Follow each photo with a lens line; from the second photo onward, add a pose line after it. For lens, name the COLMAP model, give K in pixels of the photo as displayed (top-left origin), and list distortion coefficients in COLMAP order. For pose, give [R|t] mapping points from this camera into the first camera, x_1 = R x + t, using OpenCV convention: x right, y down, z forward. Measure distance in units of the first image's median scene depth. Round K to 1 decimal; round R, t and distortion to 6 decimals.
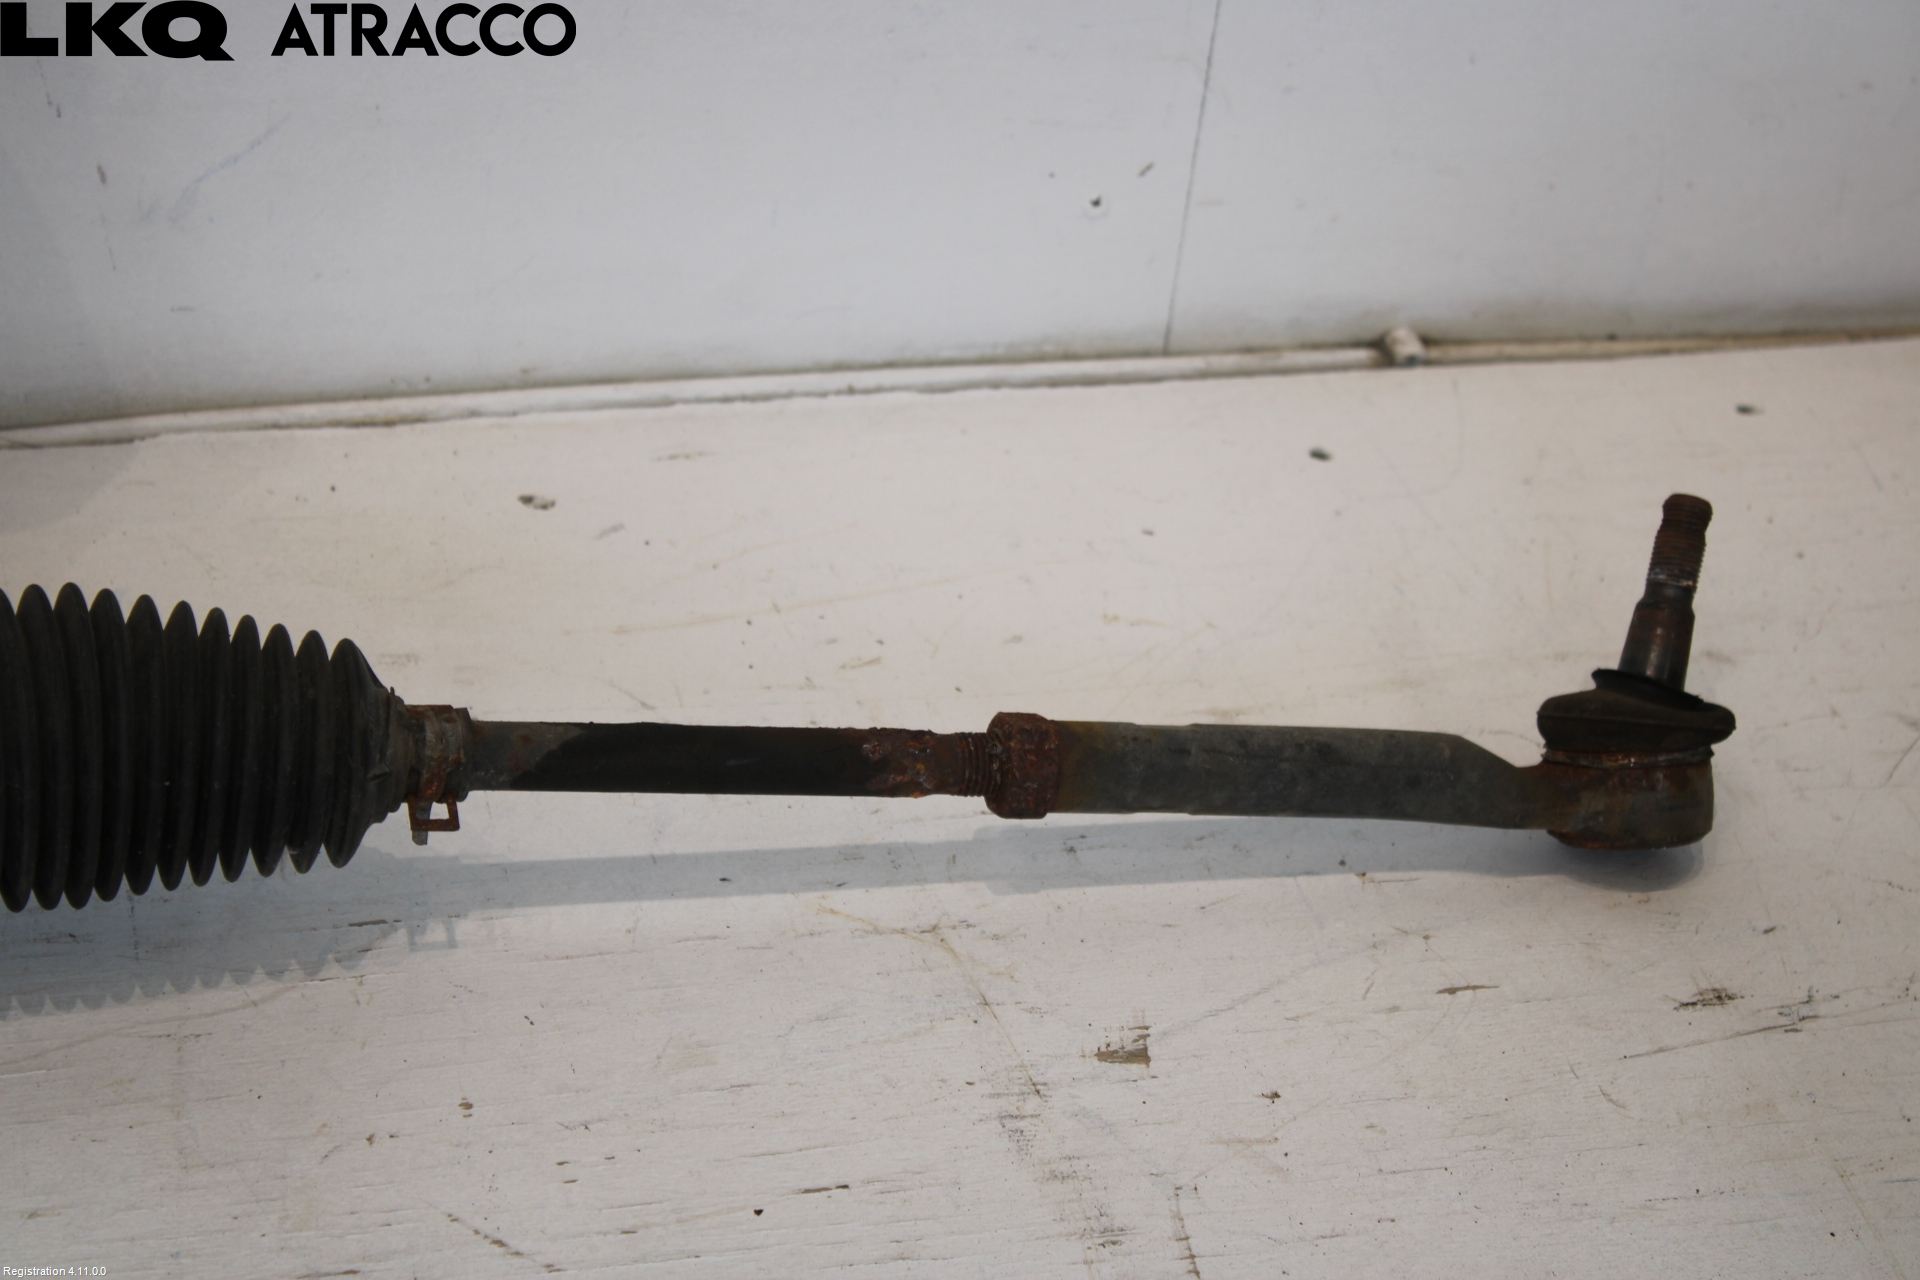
lens RADIAL K [[4590.4, 0, 964.6], [0, 4590.4, 634.9], [0, 0, 1]] dist [0.112091, 0.000000]
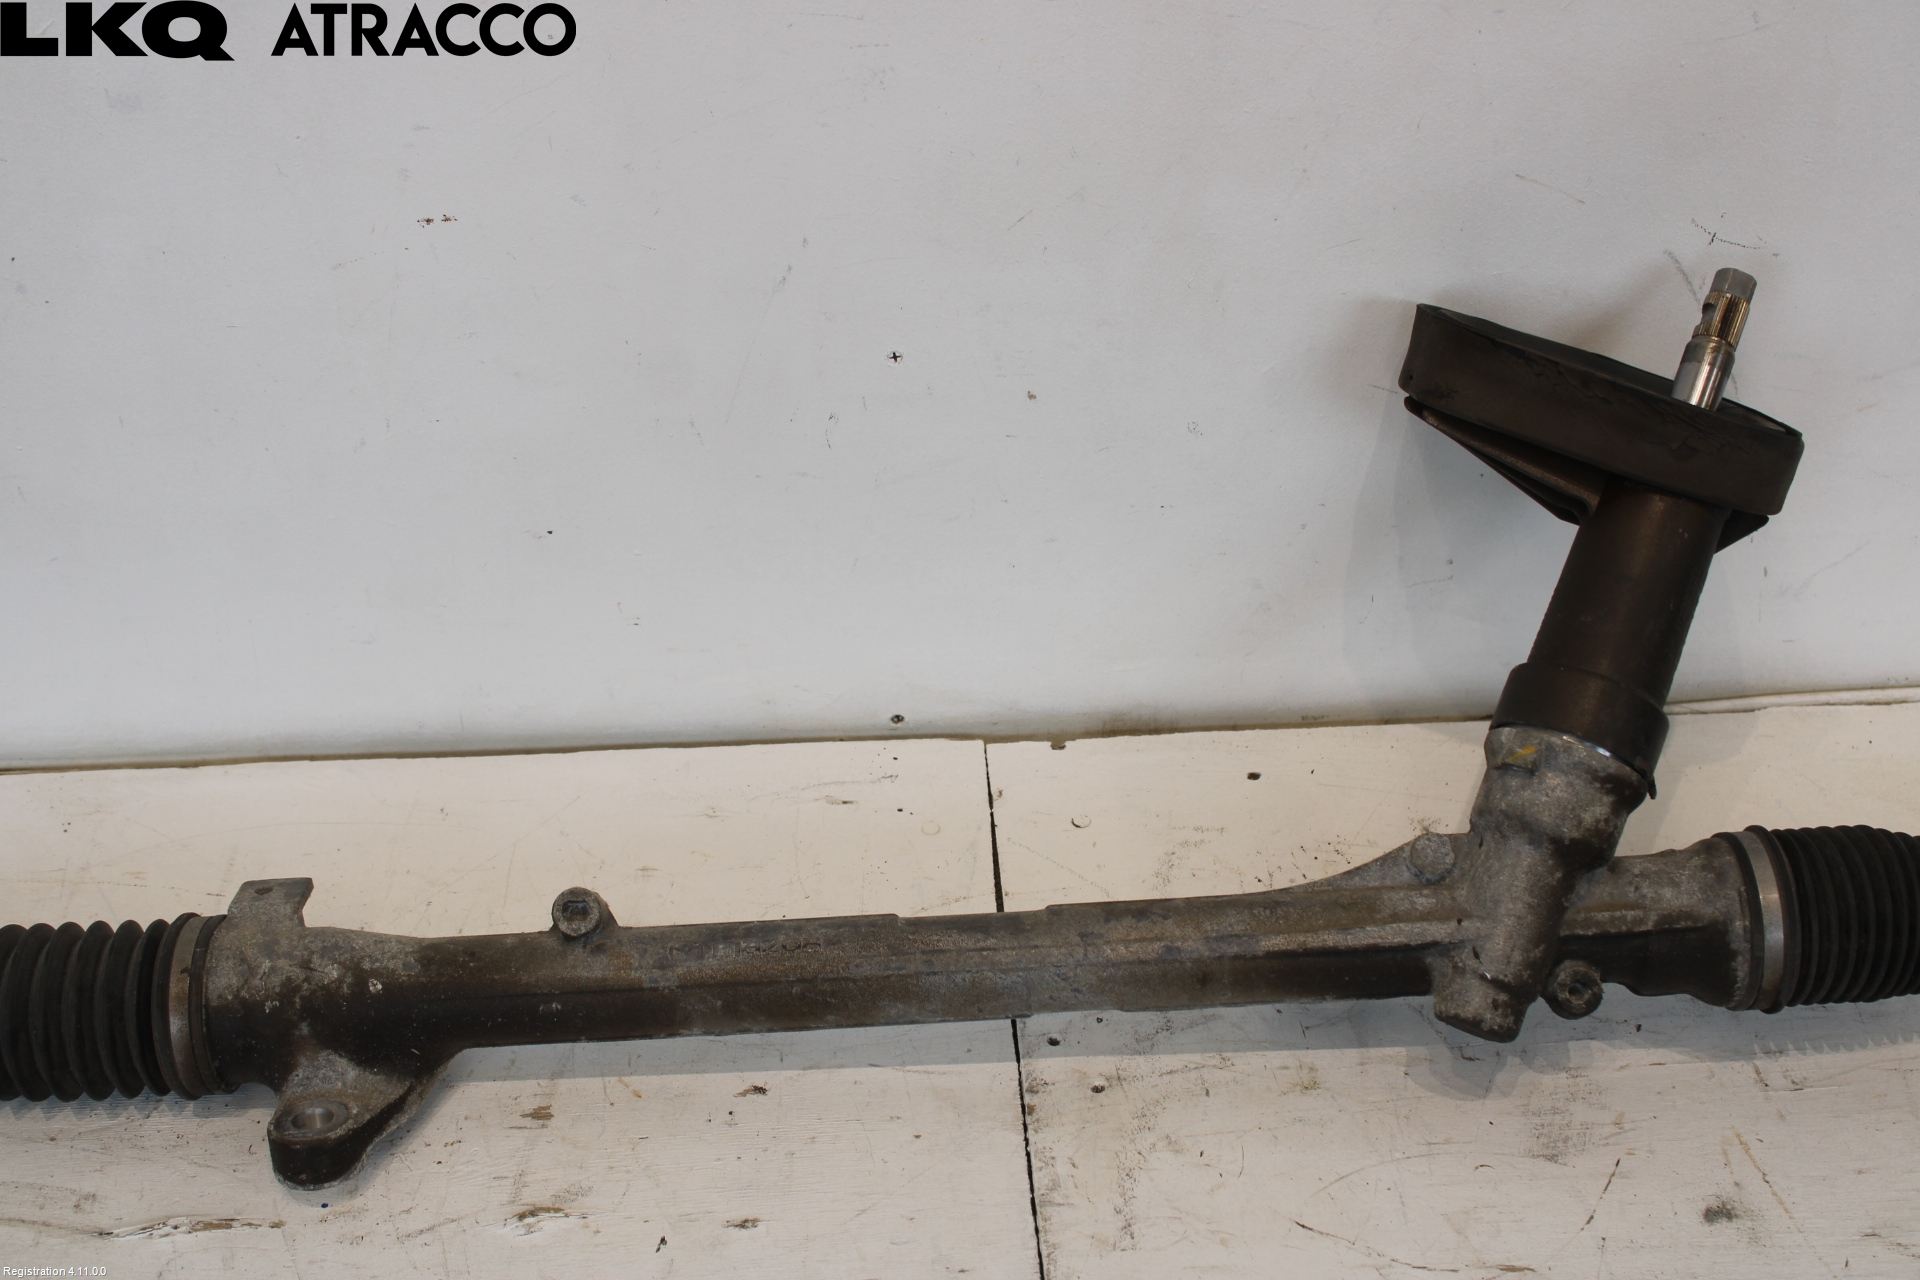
lens RADIAL K [[2548.5, 0, 951.5], [0, 2548.5, 641.3], [0, 0, 1]] dist [-0.033021, 0.000000]
pose [[0.979287, 0.034413, -0.199529, -0.326447], [-0.033541, 0.999407, 0.007751, -0.074670], [0.199677, -0.000898, 0.979861, -0.062738]]
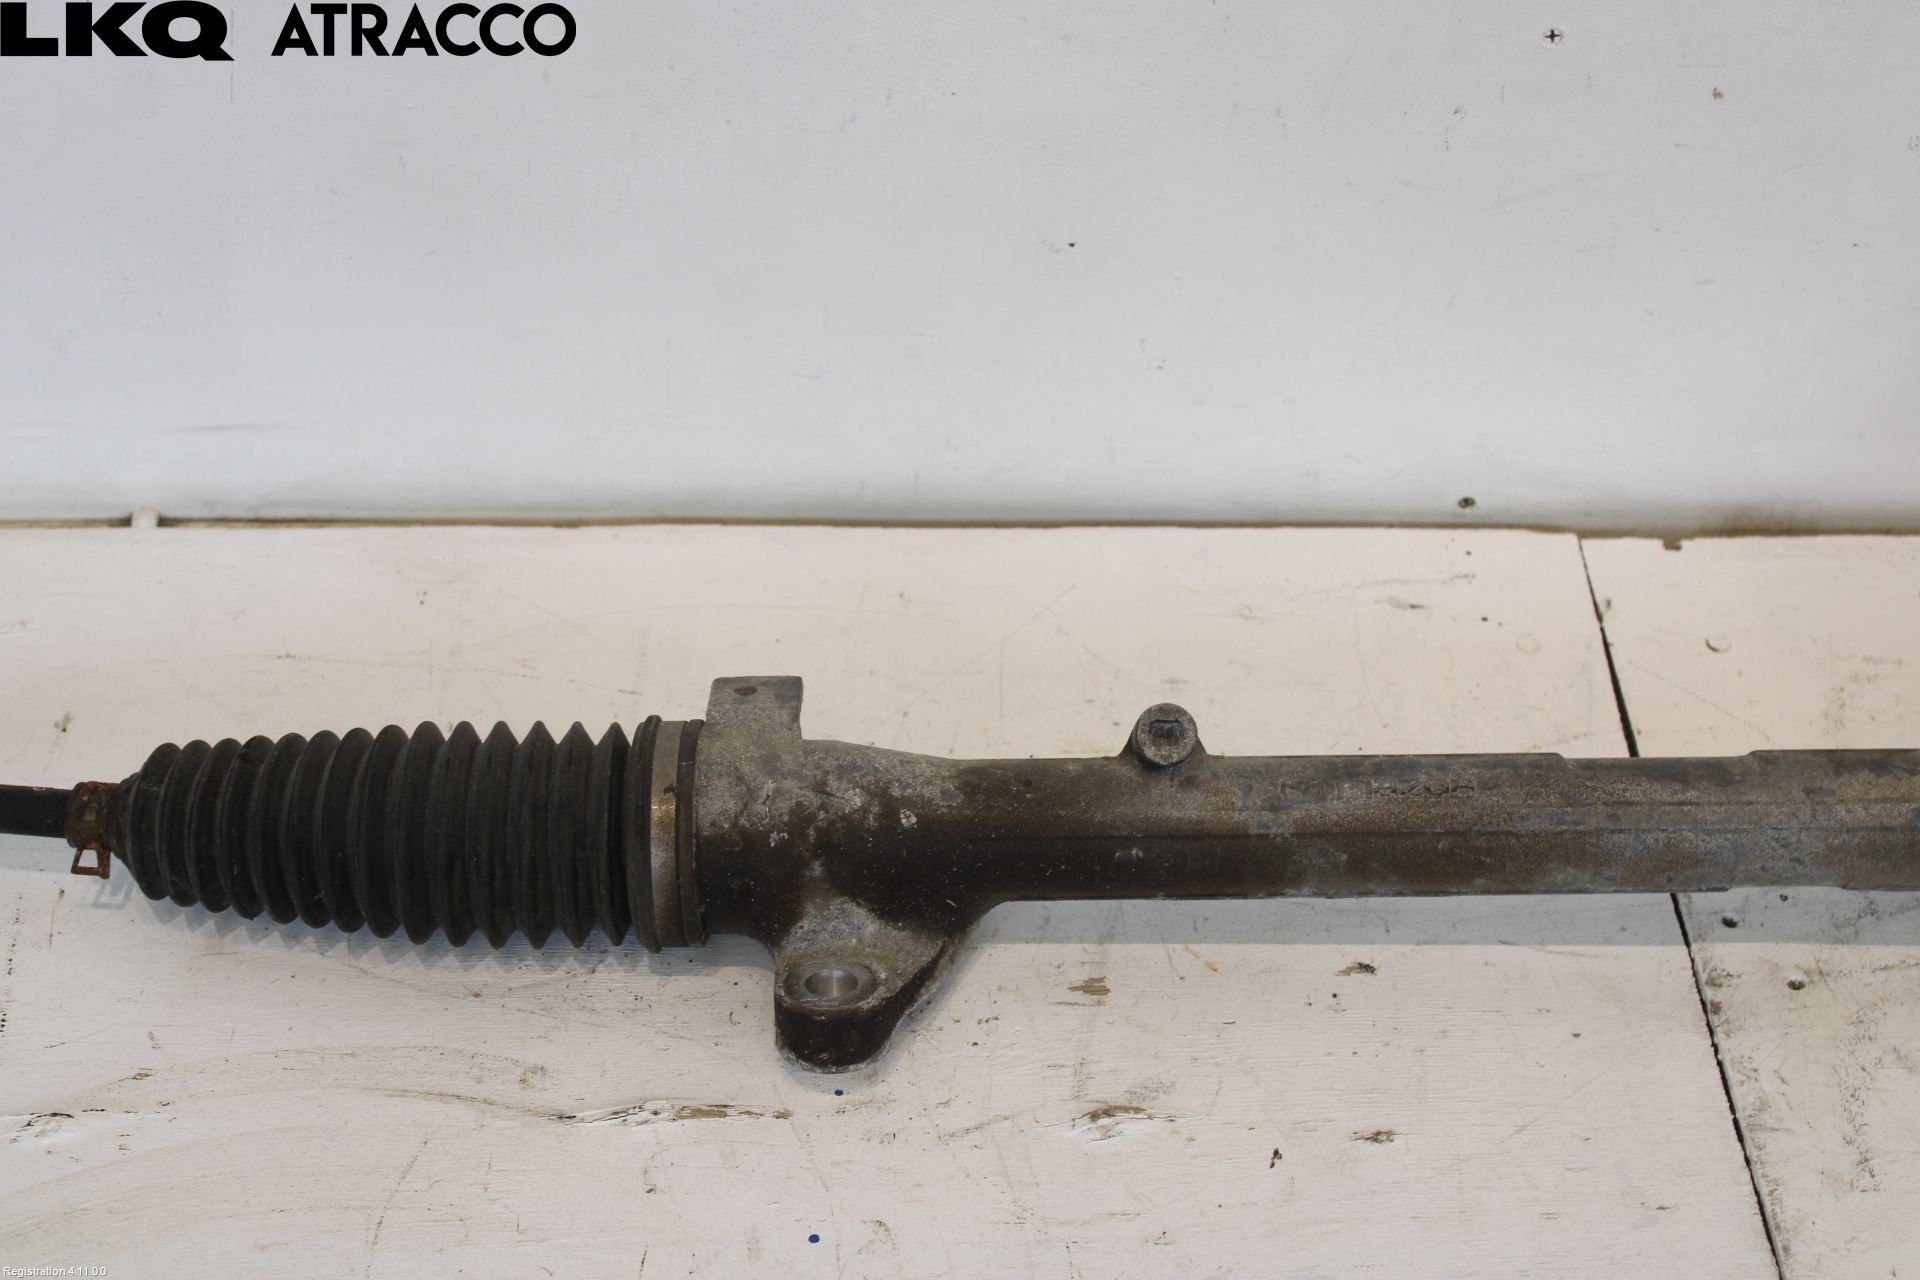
lens RADIAL K [[3172.1, 0, 958.5], [0, 3172.1, 643.6], [0, 0, 1]] dist [0.008999, 0.000000]
pose [[0.976135, 0.090850, -0.197245, -0.520406], [-0.075137, 0.993479, 0.085750, -0.063577], [0.203750, -0.068884, 0.976597, -0.076063]]
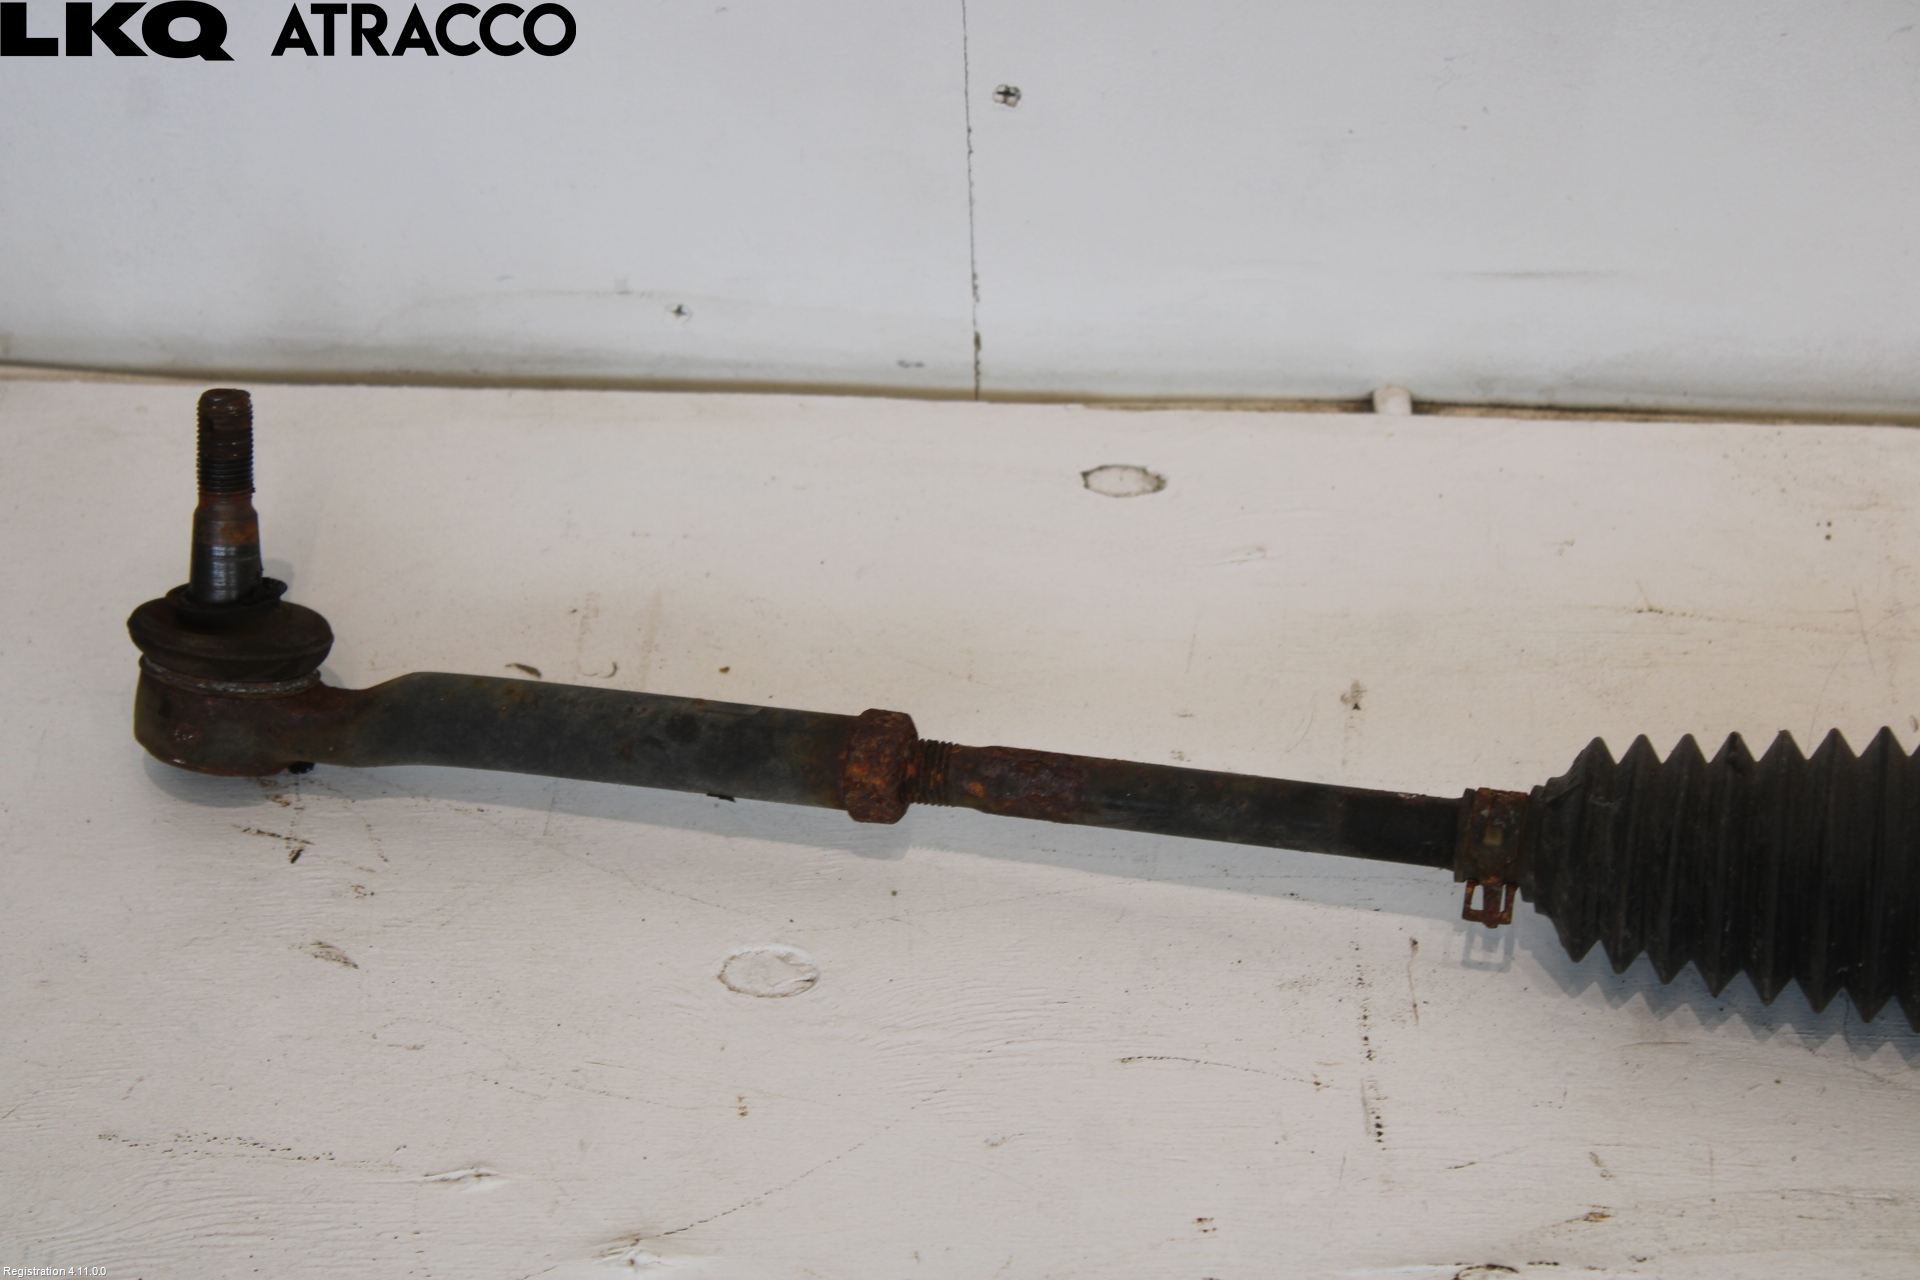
lens RADIAL K [[4700.7, 0, 960.4], [0, 4700.7, 642.3], [0, 0, 1]] dist [0.090800, 0.000000]
pose [[0.947939, 0.129839, -0.290782, -0.770850], [-0.099390, 0.988122, 0.117207, -0.056249], [0.302546, -0.082204, 0.949583, -0.164772]]
